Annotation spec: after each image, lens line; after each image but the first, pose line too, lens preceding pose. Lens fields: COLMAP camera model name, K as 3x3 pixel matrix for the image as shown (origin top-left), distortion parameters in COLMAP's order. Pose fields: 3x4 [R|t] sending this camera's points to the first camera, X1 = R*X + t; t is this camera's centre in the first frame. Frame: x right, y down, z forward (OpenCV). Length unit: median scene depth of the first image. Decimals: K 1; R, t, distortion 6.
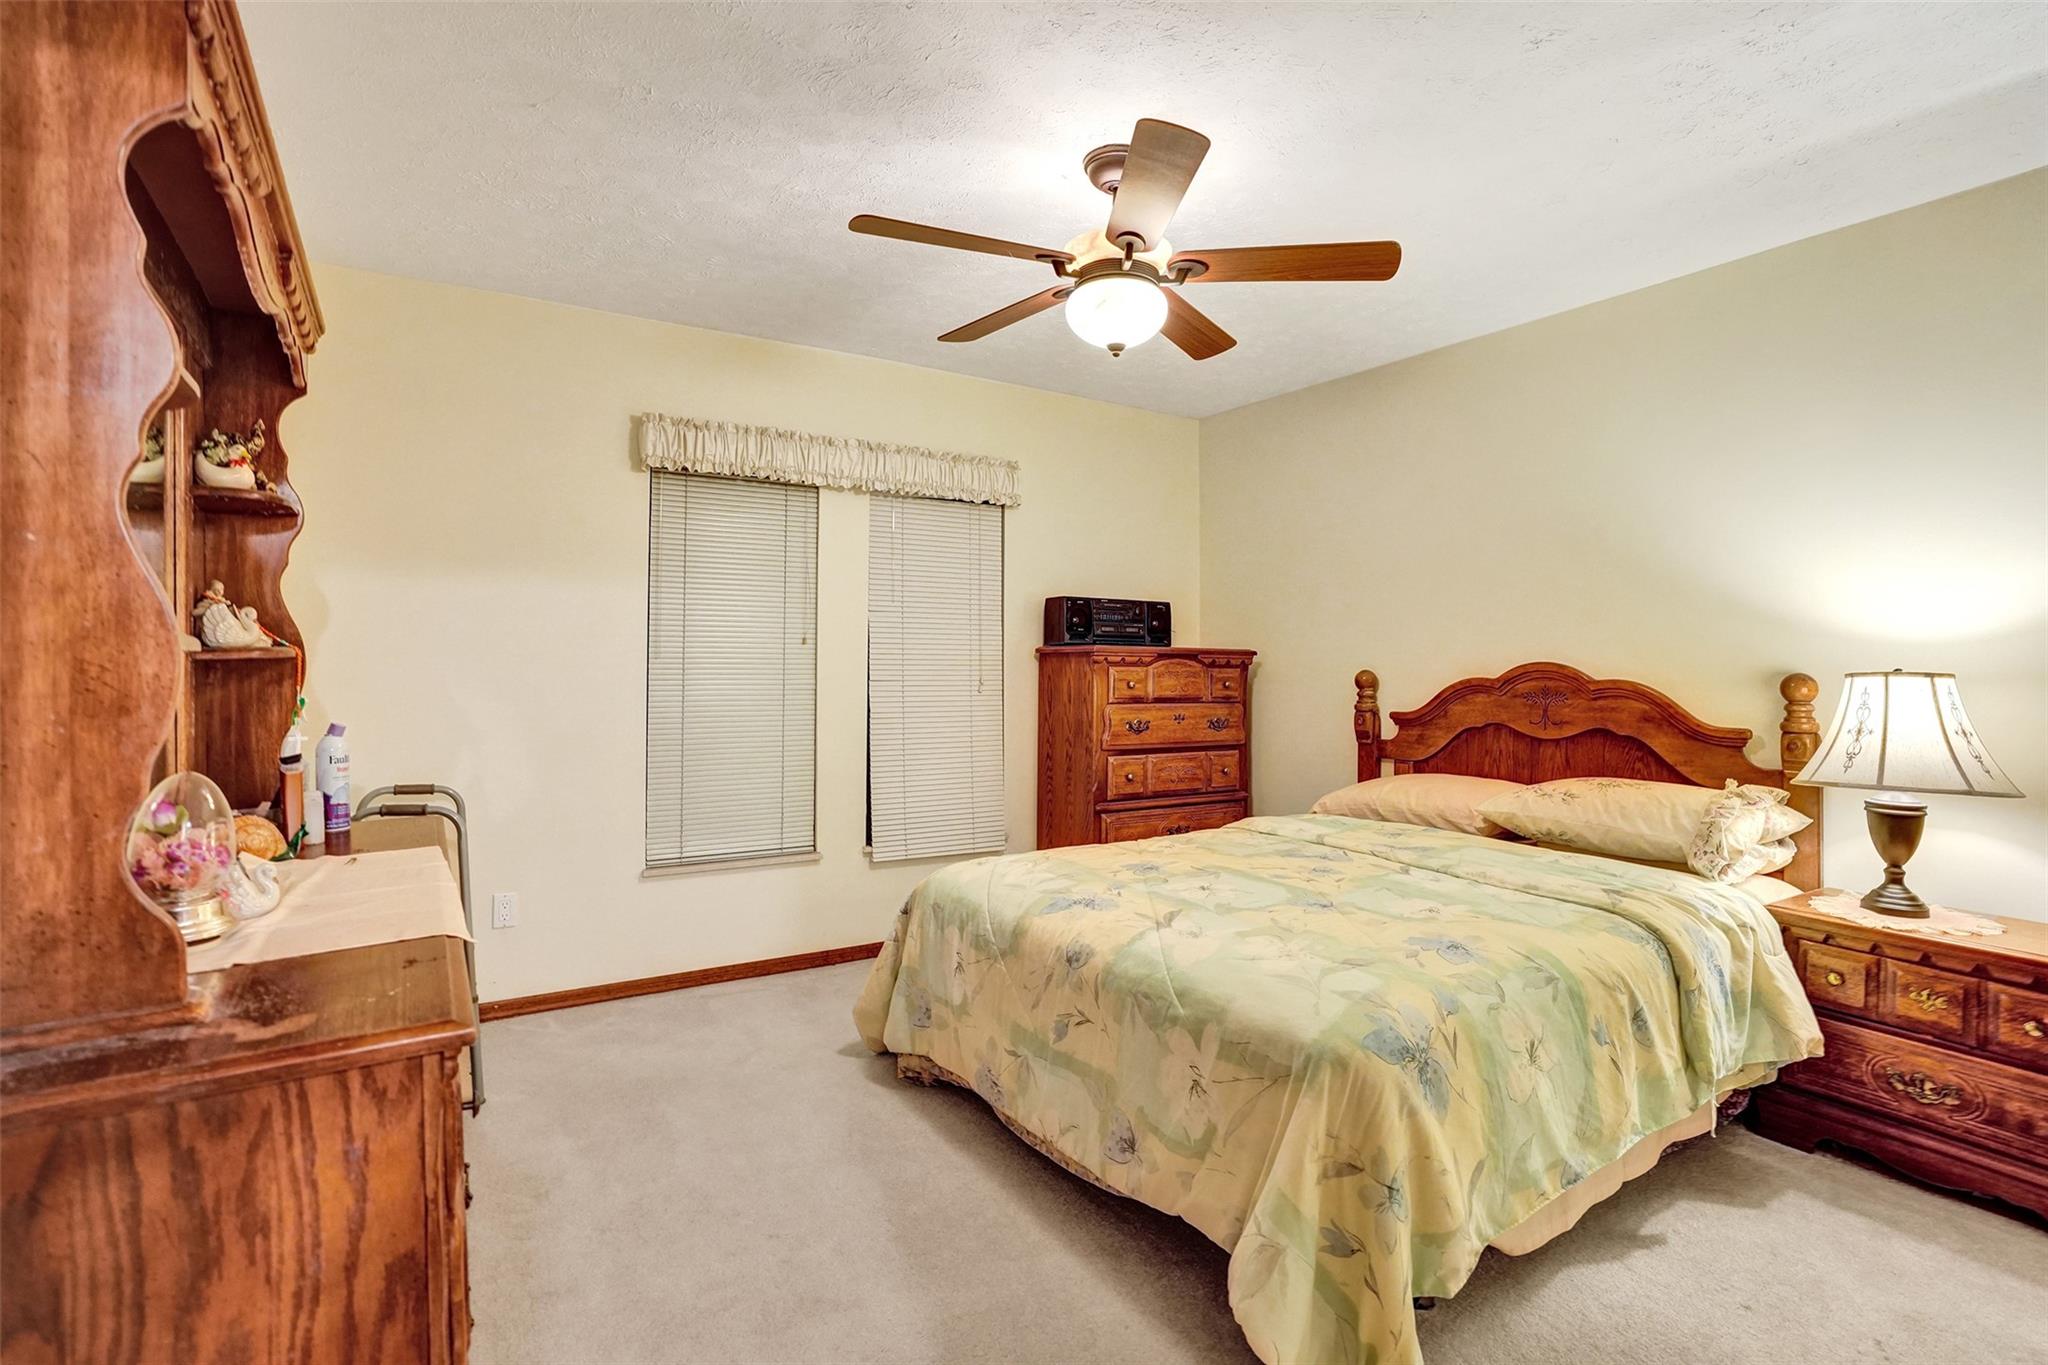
lens RADIAL K [[969.5, 0, 1019.7], [0, 969.5, 677.2], [0, 0, 1]] dist [-0.037779, 0.007879]
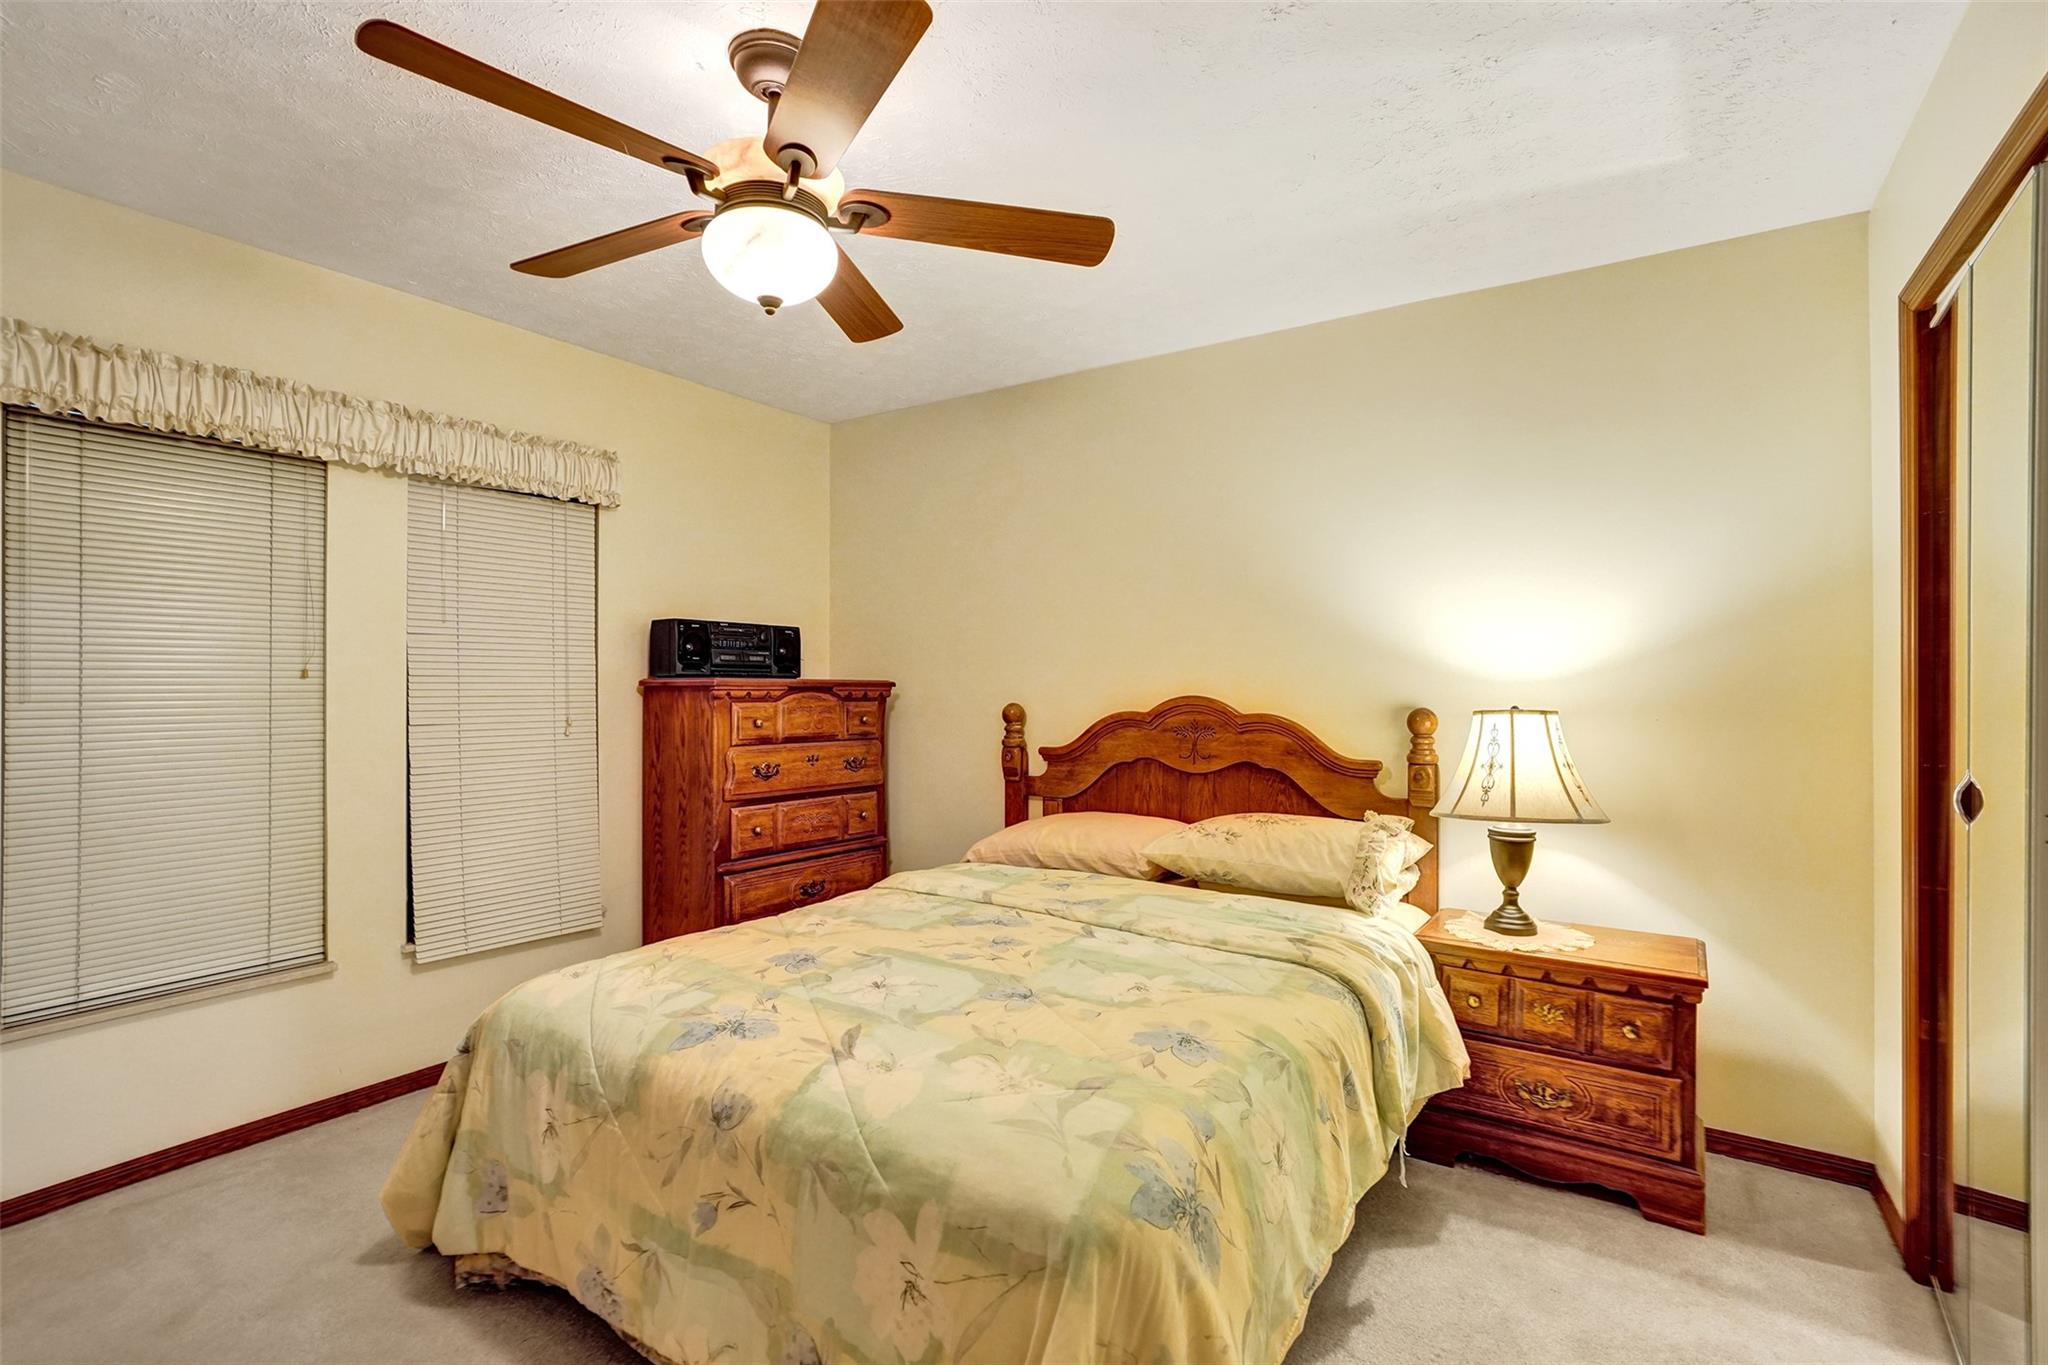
lens RADIAL K [[969.5, 0, 1017.3], [0, 969.5, 689.6], [0, 0, 1]] dist [-0.037779, 0.007879]
pose [[0.918305, -0.006861, 0.395814, -0.022429], [0.009796, 0.999937, -0.005395, -0.025504], [-0.395752, 0.008832, 0.918315, 0.204503]]
